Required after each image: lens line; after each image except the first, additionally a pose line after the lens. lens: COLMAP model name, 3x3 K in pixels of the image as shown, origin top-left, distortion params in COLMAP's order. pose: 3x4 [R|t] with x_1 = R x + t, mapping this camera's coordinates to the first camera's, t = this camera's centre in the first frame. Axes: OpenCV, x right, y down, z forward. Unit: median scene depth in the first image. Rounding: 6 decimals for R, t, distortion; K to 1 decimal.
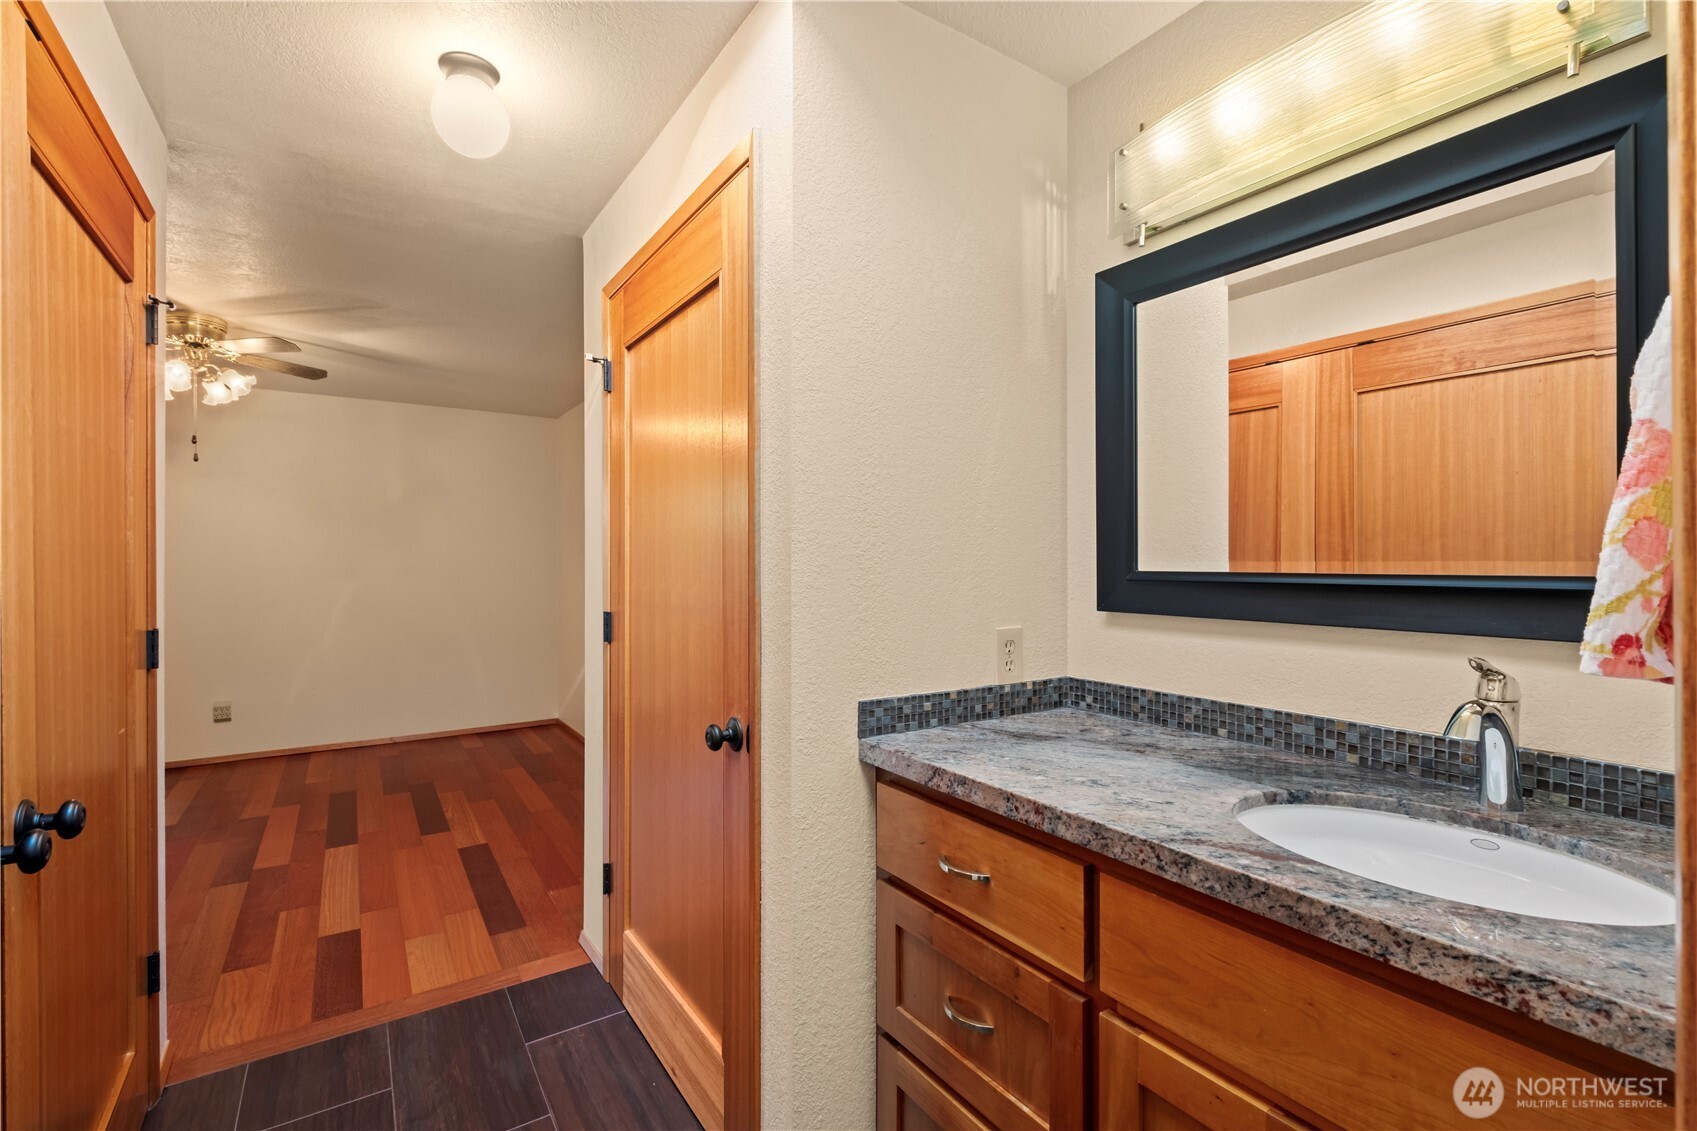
lens RADIAL K [[733.0, 0, 848.2], [0, 733.0, 562.1], [0, 0, 1]] dist [-0.000695, -0.000569]
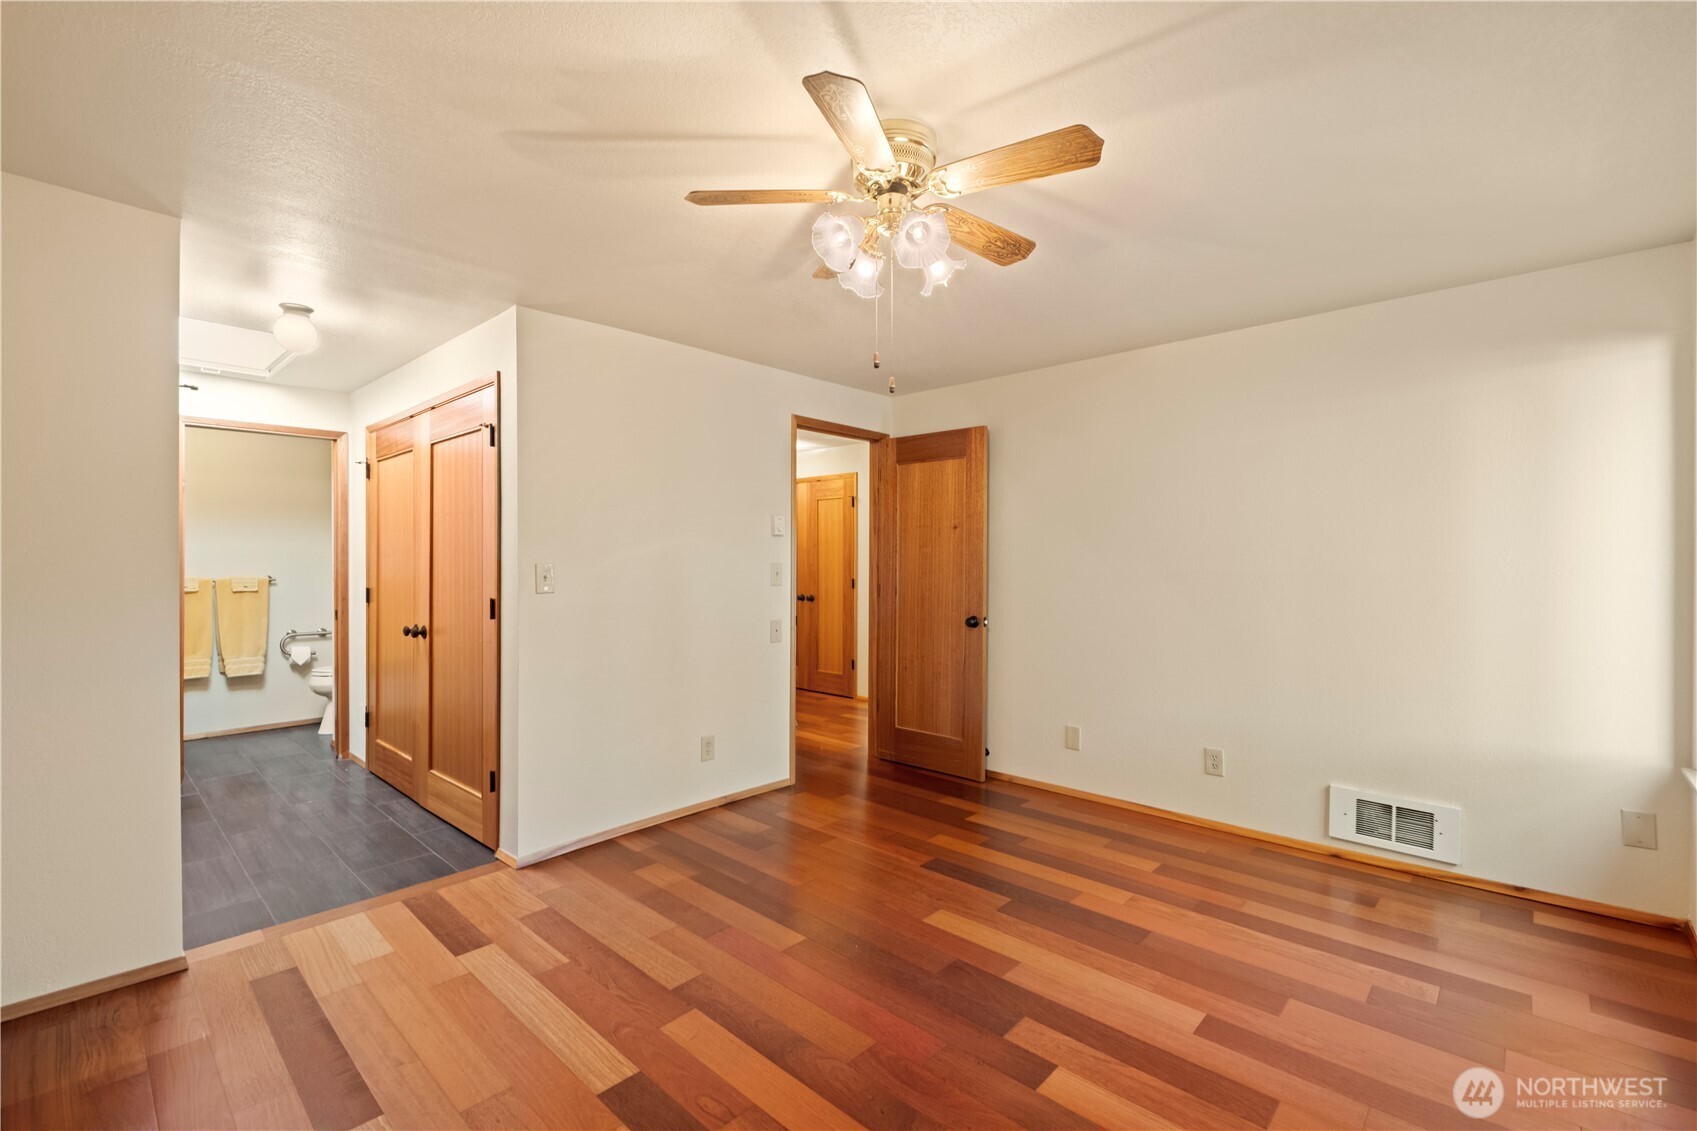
lens RADIAL K [[733.0, 0, 851.2], [0, 733.0, 562.0], [0, 0, 1]] dist [-0.000695, -0.000569]
pose [[-0.973795, 0.004686, -0.227380, -0.960898], [0.003097, 0.999968, 0.007345, -0.011475], [0.227407, 0.006448, -0.973778, 2.052265]]
